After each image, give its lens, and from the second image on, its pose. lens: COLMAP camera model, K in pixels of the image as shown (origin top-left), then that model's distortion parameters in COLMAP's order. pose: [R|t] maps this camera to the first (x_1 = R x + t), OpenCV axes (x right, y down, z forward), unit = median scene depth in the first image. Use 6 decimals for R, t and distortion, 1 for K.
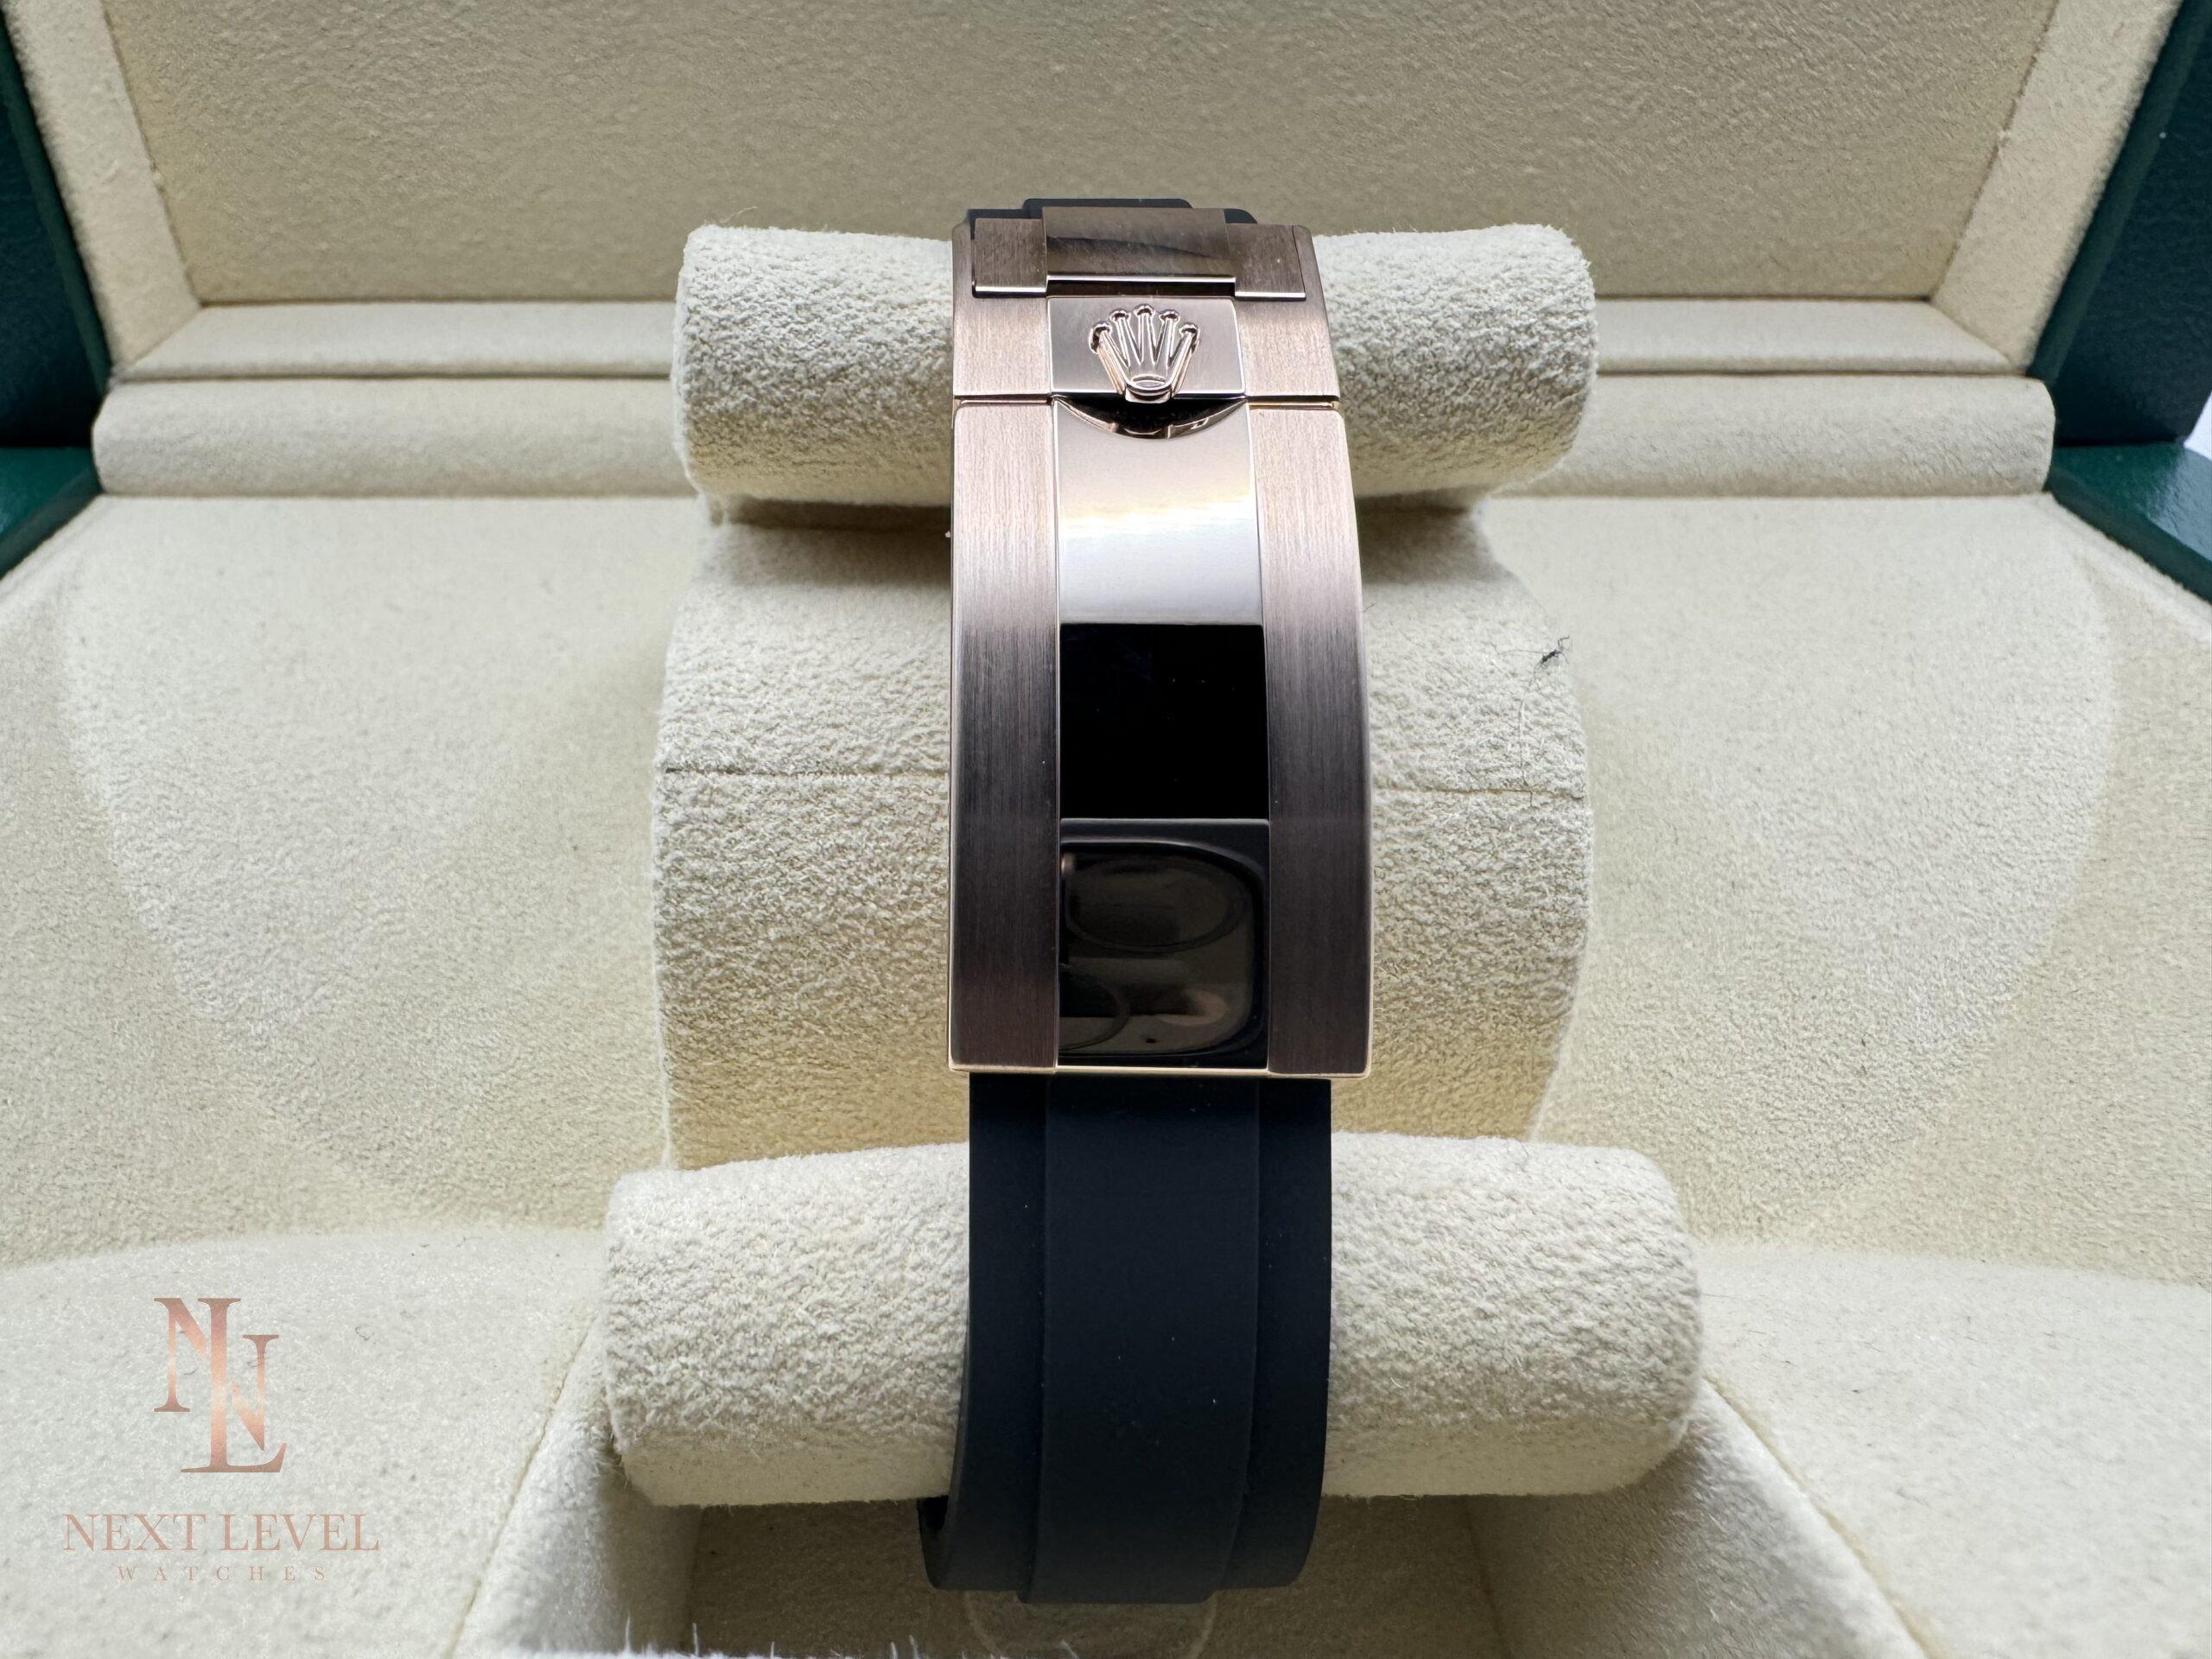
lens RADIAL K [[1578.0, 0, 901.3], [0, 1578.0, 822.8], [0, 0, 1]] dist [-0.004411, -0.001499]
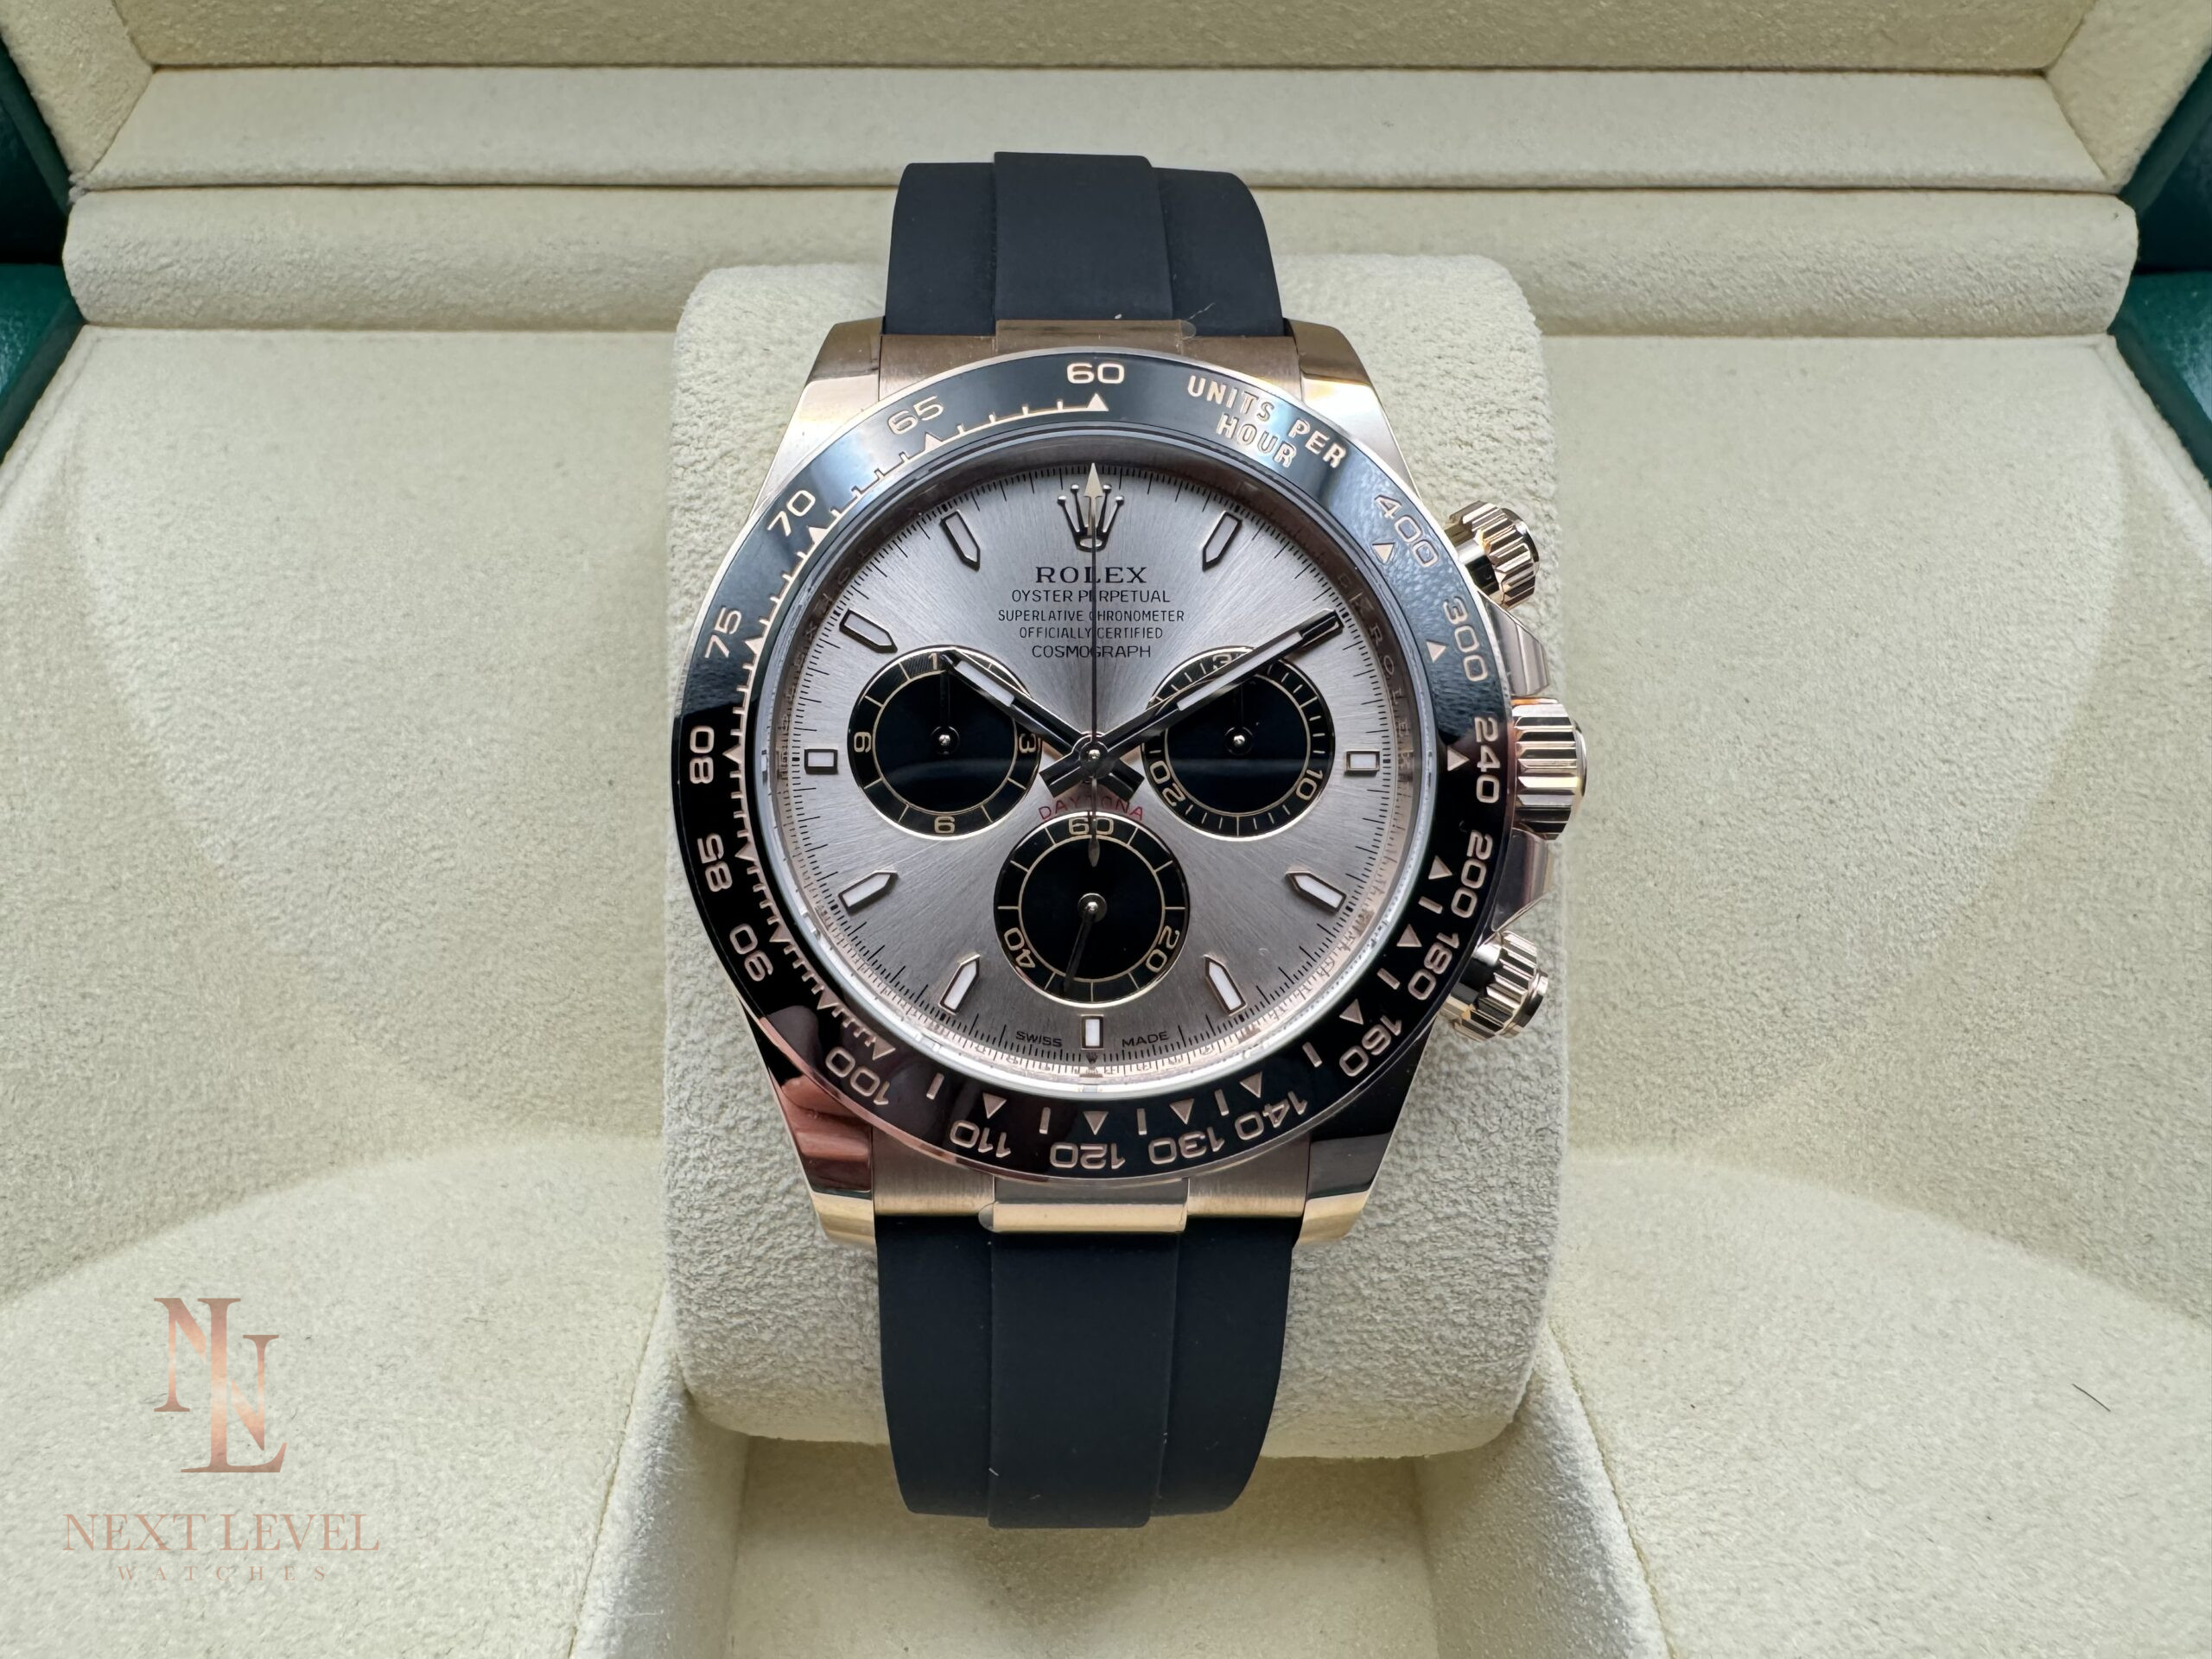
lens RADIAL K [[1578.0, 0, 981.2], [0, 1578.0, 808.3], [0, 0, 1]] dist [-0.004411, -0.001499]
pose [[0.999938, -0.006289, 0.009216, 0.030239], [0.002970, 0.946237, 0.323460, -0.308888], [-0.010755, -0.323413, 0.946197, -0.000079]]
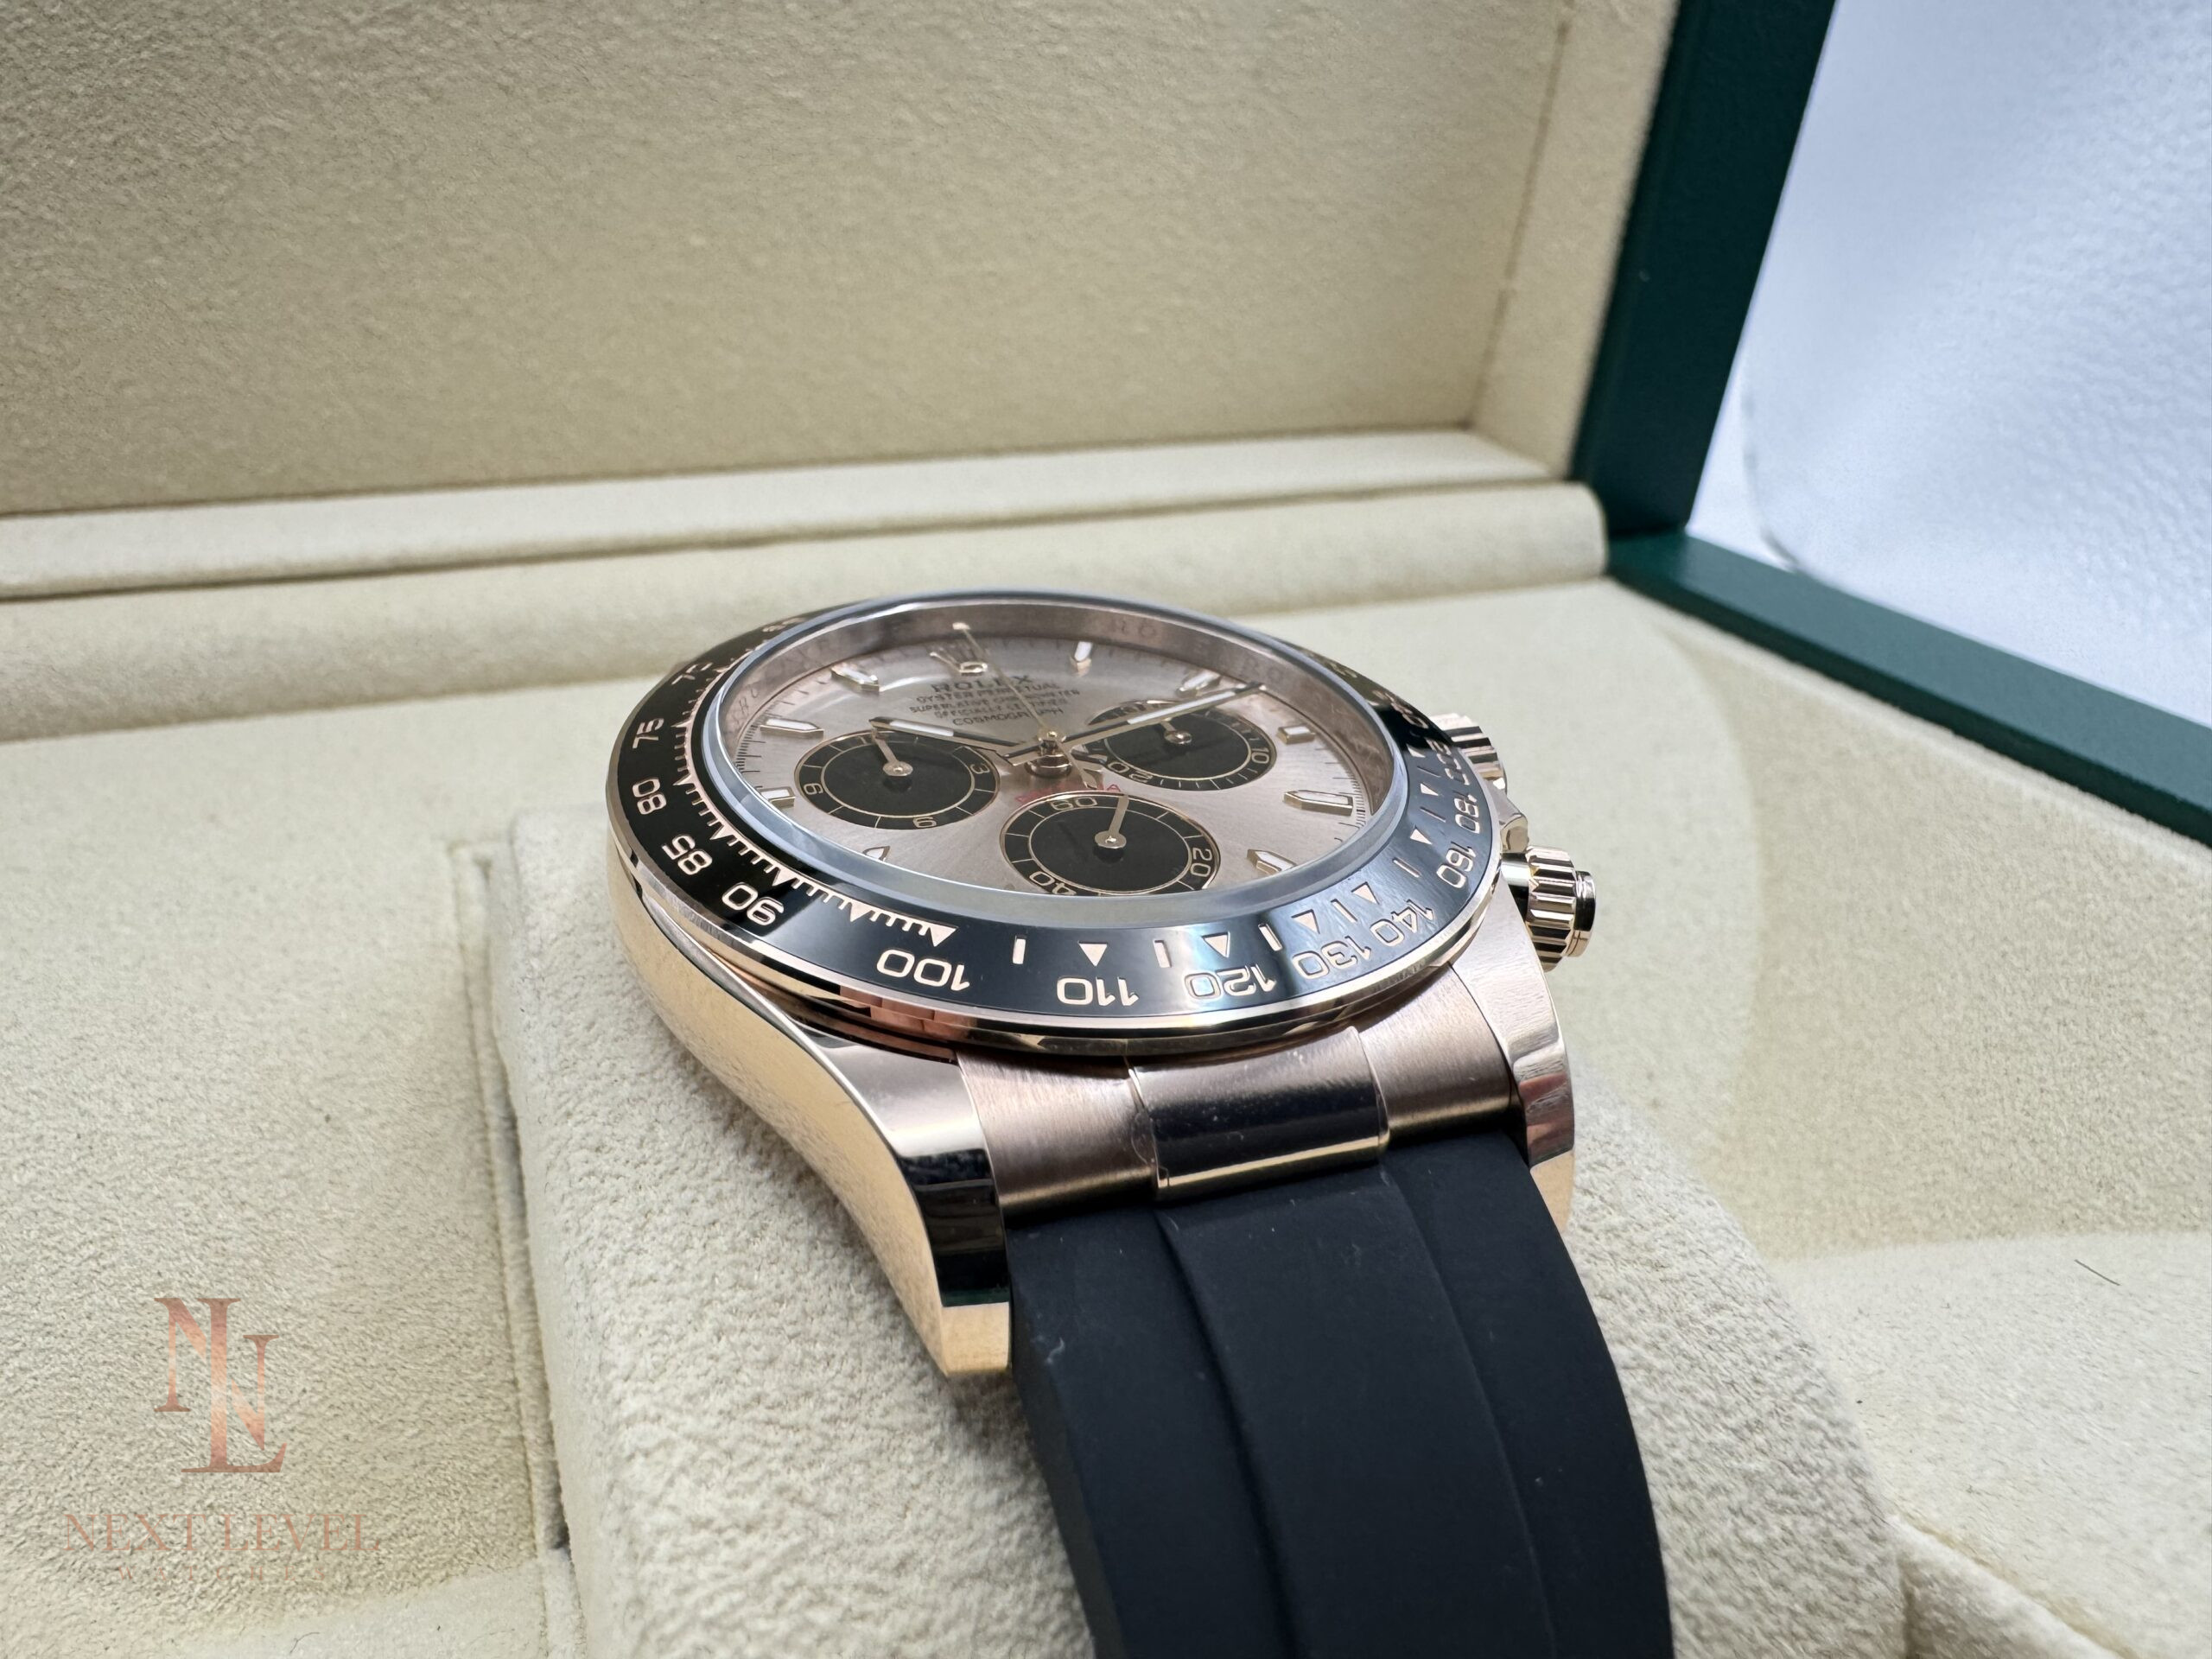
lens RADIAL K [[1578.0, 0, 919.5], [0, 1578.0, 828.6], [0, 0, 1]] dist [-0.004411, -0.001499]
pose [[0.942663, -0.126983, 0.308645, -0.151164], [0.164025, 0.981667, -0.097087, -0.002303], [-0.290658, 0.142146, 0.946210, 0.104283]]
